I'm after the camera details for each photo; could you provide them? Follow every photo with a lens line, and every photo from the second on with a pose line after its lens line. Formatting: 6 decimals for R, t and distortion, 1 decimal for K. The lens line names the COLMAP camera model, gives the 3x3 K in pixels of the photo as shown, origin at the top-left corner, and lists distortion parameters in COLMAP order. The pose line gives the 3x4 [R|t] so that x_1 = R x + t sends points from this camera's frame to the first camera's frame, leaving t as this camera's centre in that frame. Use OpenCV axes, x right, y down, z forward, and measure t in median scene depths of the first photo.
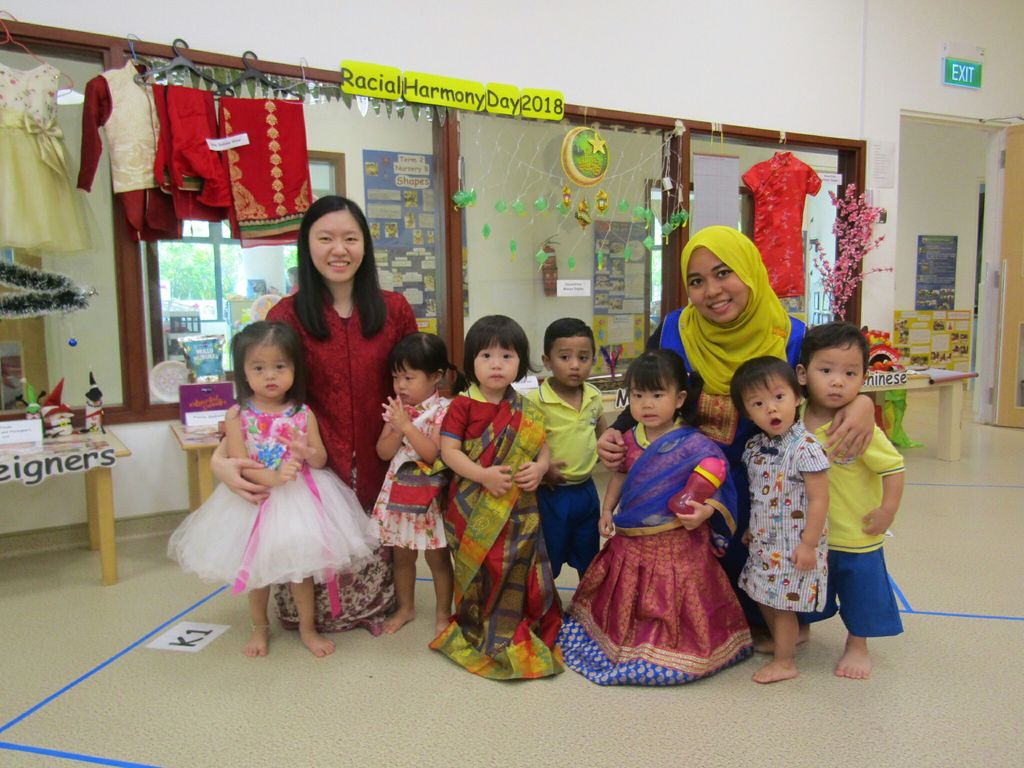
lens RADIAL K [[732.0, 0, 511.3], [0, 732.0, 383.9], [0, 0, 1]] dist [-0.008078, 0.000601]
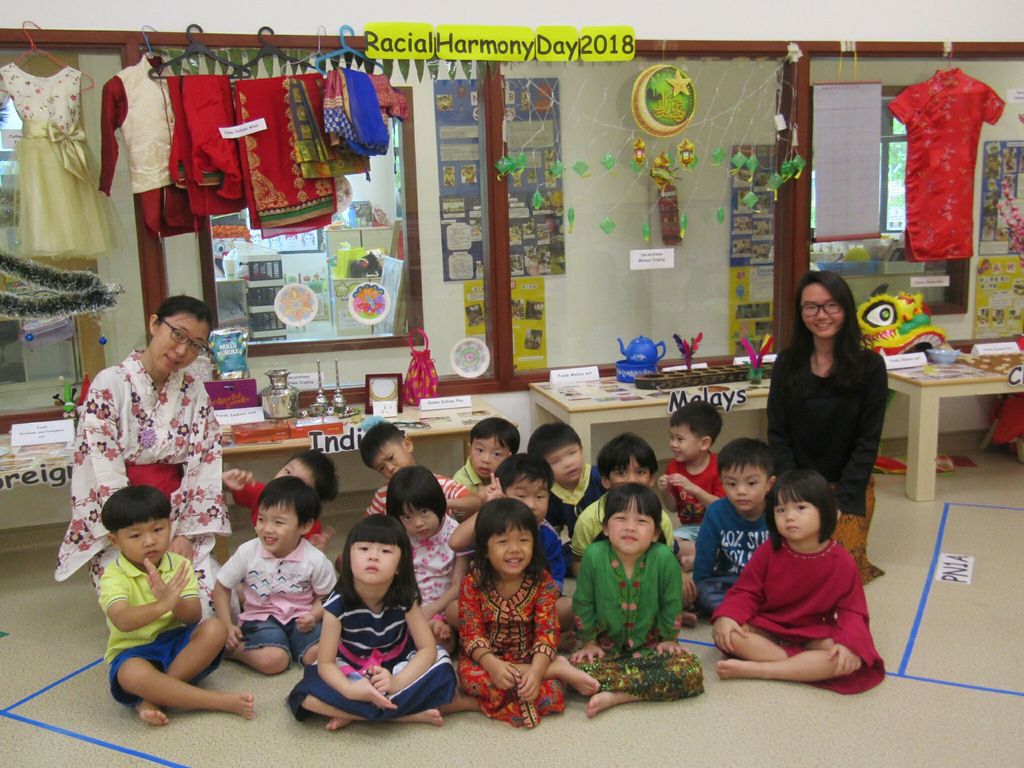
lens RADIAL K [[997.5, 0, 510.4], [0, 997.5, 381.2], [0, 0, 1]] dist [-0.010639, -0.004813]
pose [[0.973553, 0.022450, -0.227358, 0.205986], [-0.004517, 0.996857, 0.079093, -0.087507], [0.228419, -0.075974, 0.970594, -0.167267]]
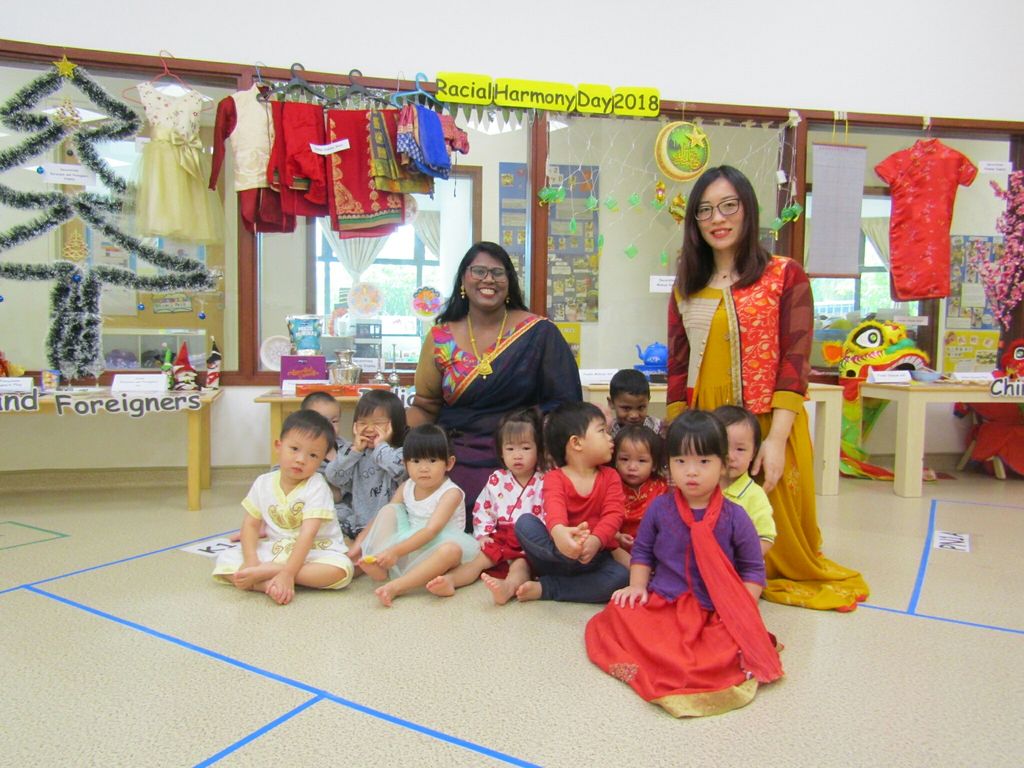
lens RADIAL K [[732.0, 0, 511.3], [0, 732.0, 383.9], [0, 0, 1]] dist [-0.008078, 0.000601]
pose [[0.952075, 0.041679, -0.303012, 0.203857], [-0.055500, 0.997768, -0.037140, 0.056594], [0.300788, 0.052178, 0.952263, 0.002337]]
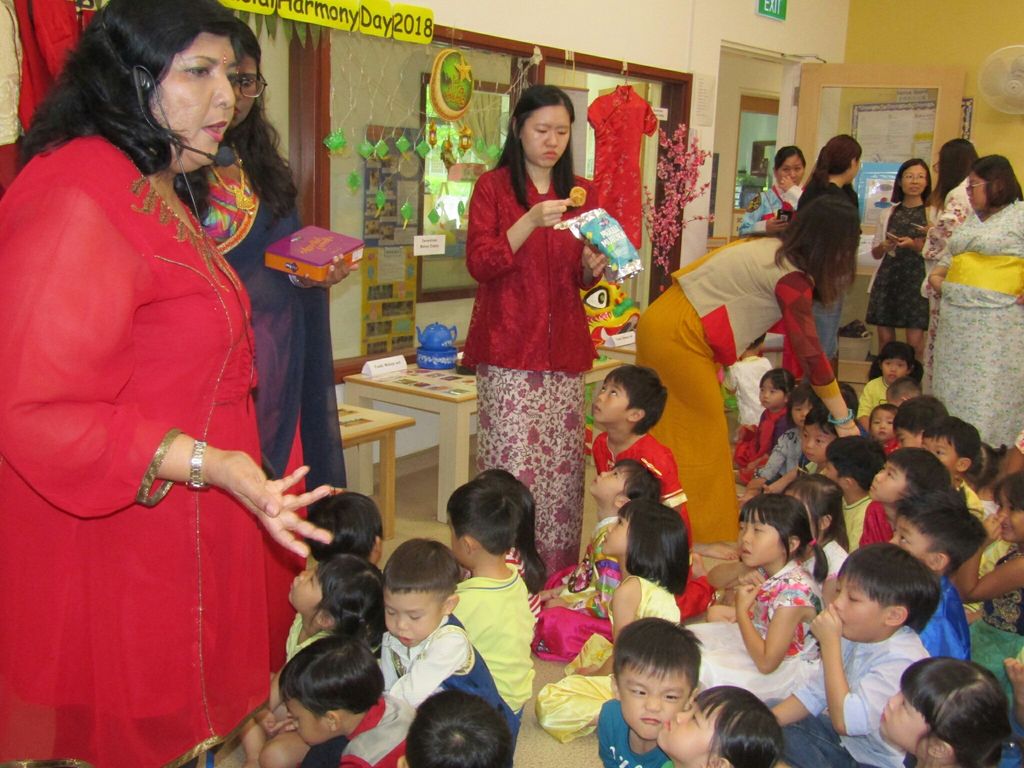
lens RADIAL K [[1081.3, 0, 512.0], [0, 1081.3, 384.0], [0, 0, 1]] dist [-0.003125, -0.006479]
pose [[0.894260, -0.036210, 0.446080, -0.417784], [-0.009706, 0.994918, 0.100219, -0.106184], [-0.447442, -0.093951, 0.889364, -0.163926]]
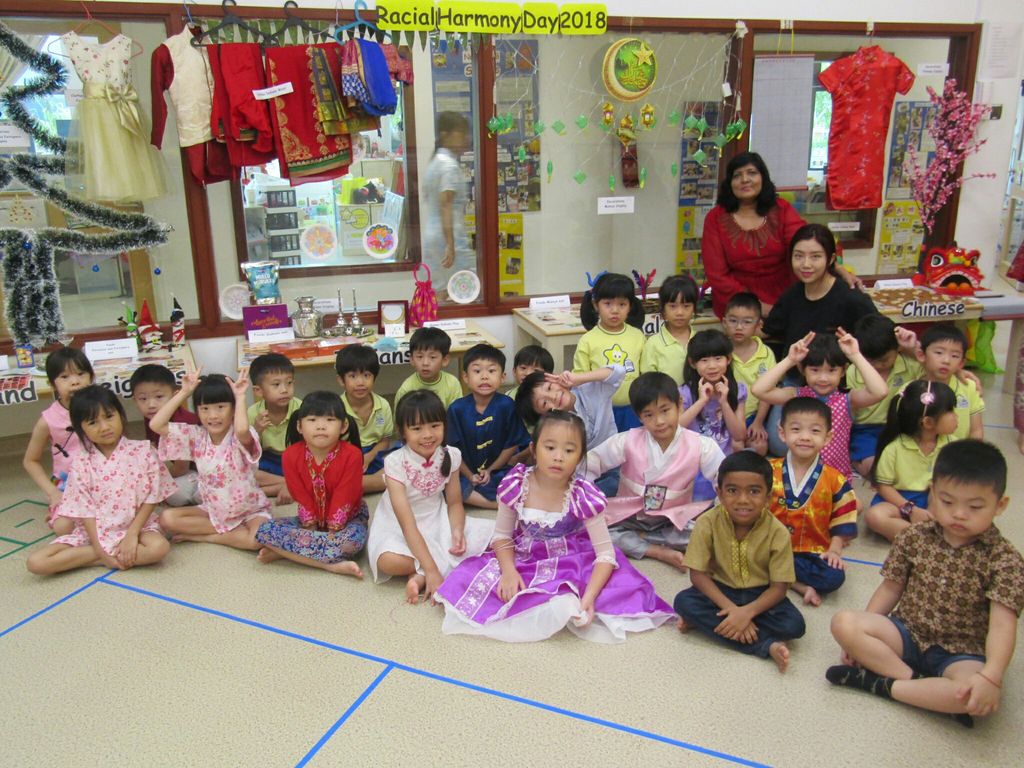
lens RADIAL K [[849.7, 0, 511.5], [0, 849.7, 385.2], [0, 0, 1]] dist [-0.009200, -0.002571]
pose [[0.979994, 0.057276, -0.190605, 0.196157], [-0.019487, 0.980708, 0.194506, -0.121942], [0.198069, -0.186900, 0.962204, -0.210009]]
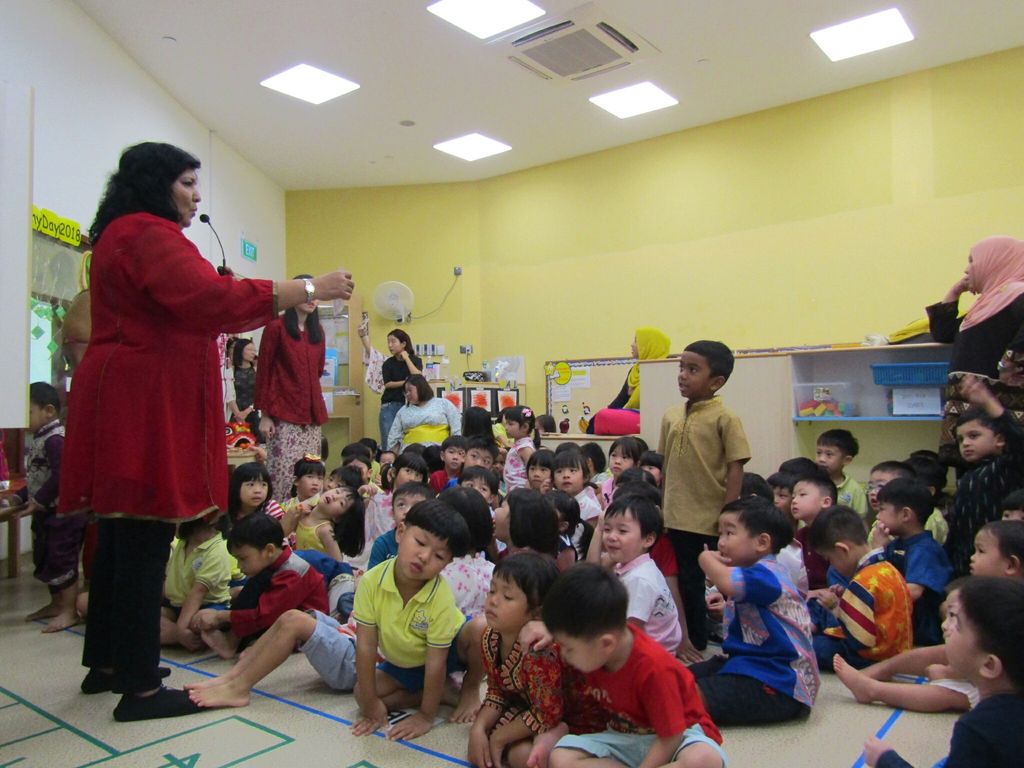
lens RADIAL K [[800.9, 0, 512.0], [0, 800.9, 384.0], [0, 0, 1]] dist [0.004067, -0.005100]
pose [[0.422499, 0.038302, 0.905554, -0.843365], [0.096885, 0.991474, -0.087139, 0.050493], [-0.901170, 0.124551, 0.415185, -0.170304]]
